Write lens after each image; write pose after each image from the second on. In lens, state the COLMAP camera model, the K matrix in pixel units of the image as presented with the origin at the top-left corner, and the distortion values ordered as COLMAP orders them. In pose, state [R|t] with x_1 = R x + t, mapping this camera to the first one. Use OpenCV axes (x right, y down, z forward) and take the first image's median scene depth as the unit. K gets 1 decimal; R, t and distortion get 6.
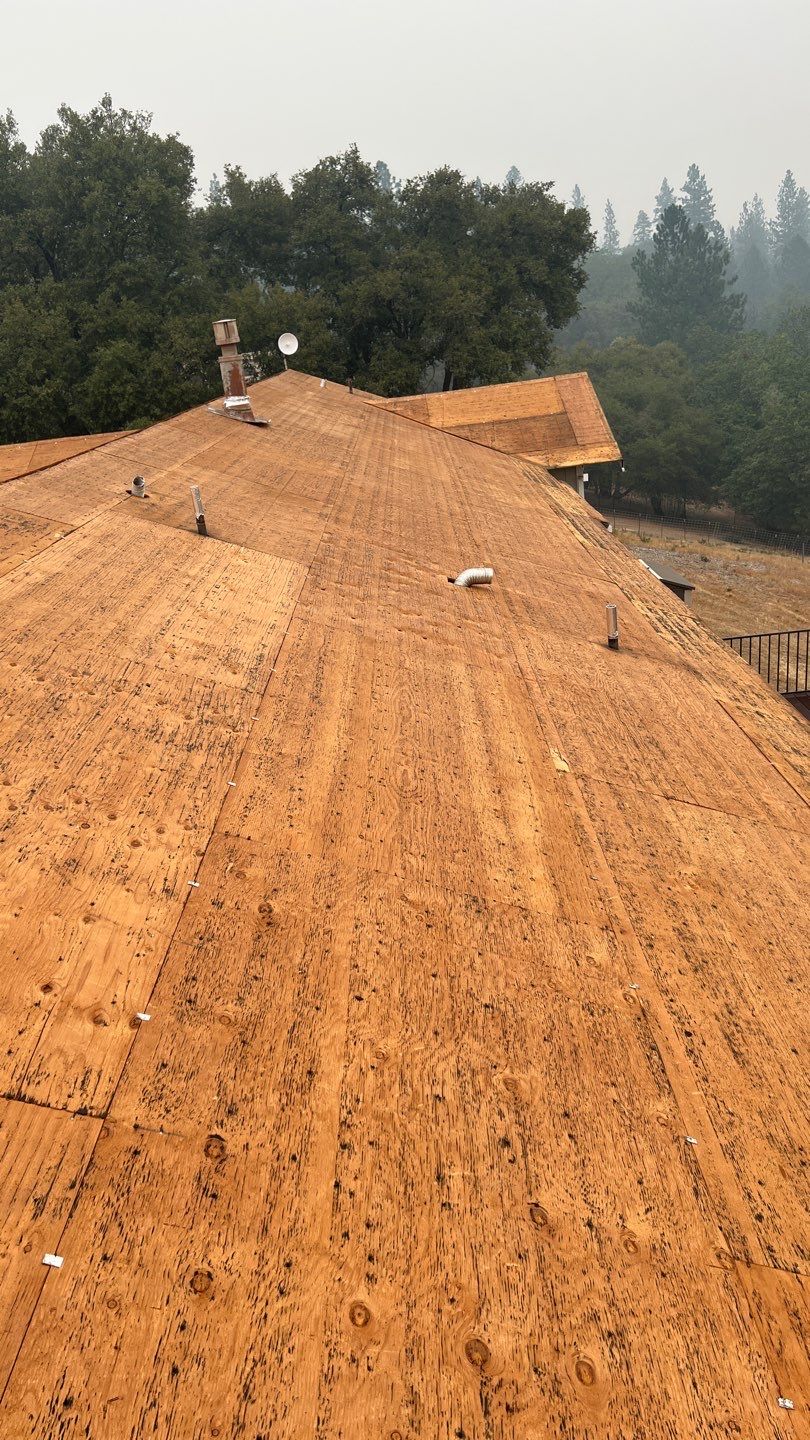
lens RADIAL K [[1105.2, 0, 412.3], [0, 1105.2, 732.7], [0, 0, 1]] dist [0.004085, 0.002795]
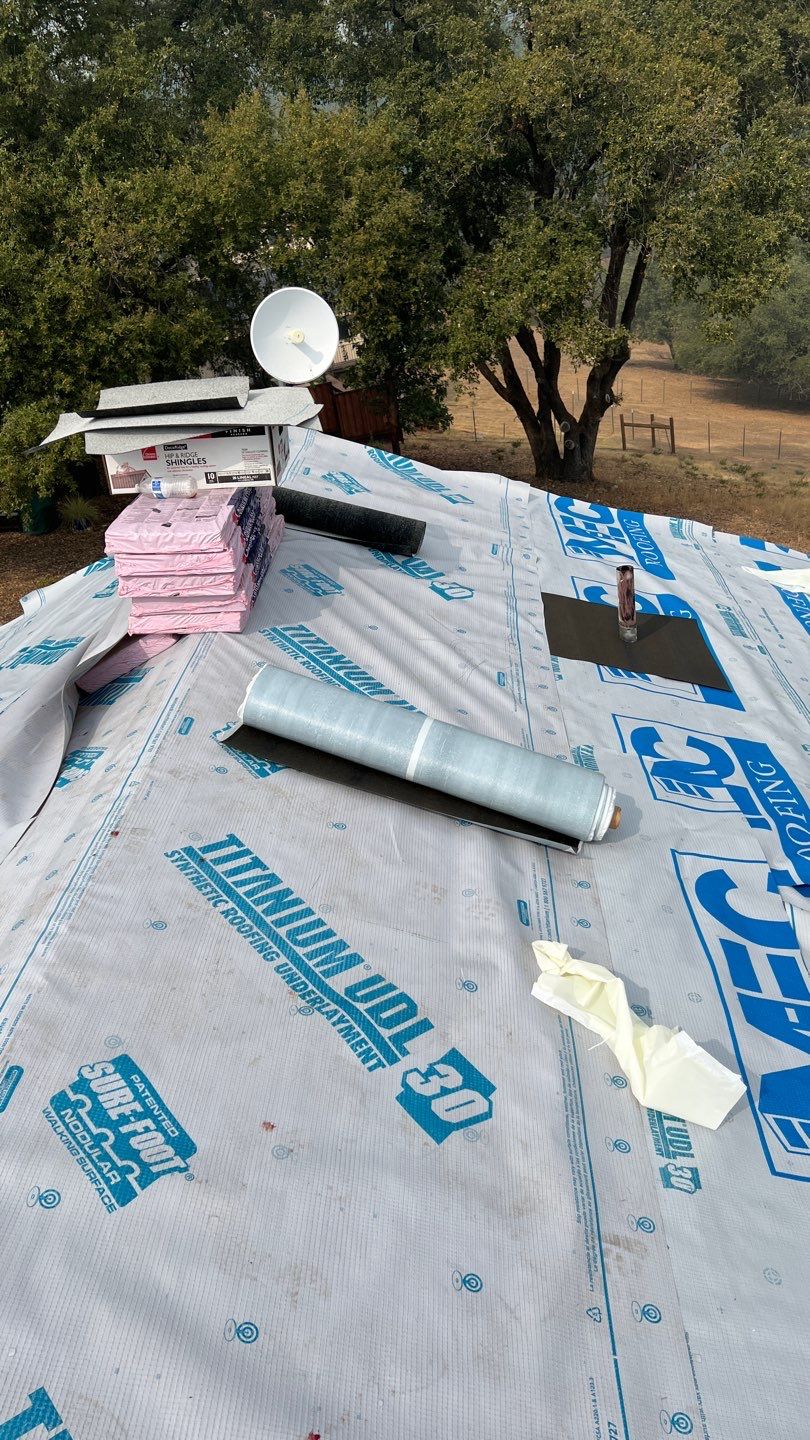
lens RADIAL K [[1105.2, 0, 412.3], [0, 1105.2, 732.7], [0, 0, 1]] dist [0.004085, 0.002795]
pose [[0.997777, -0.019922, -0.063587, -0.048982], [0.027965, 0.991351, 0.128220, -0.193663], [0.060482, -0.129713, 0.989705, 0.497013]]
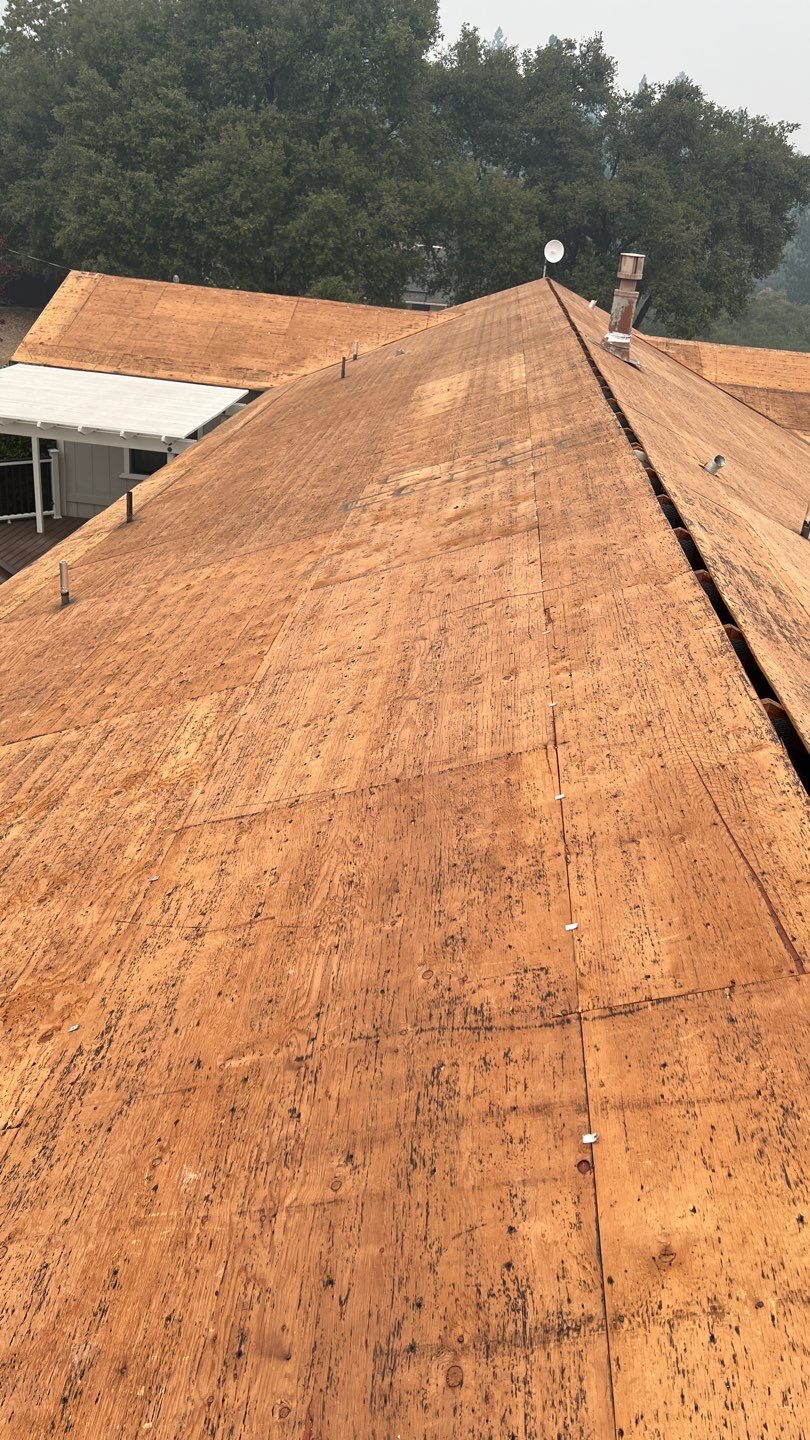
lens RADIAL K [[1105.2, 0, 412.3], [0, 1105.2, 732.7], [0, 0, 1]] dist [0.004085, 0.002795]
pose [[0.972698, 0.231995, 0.006043, -0.089569], [-0.231518, 0.968243, 0.094365, -0.002821], [0.016041, -0.093188, 0.995519, -0.005616]]
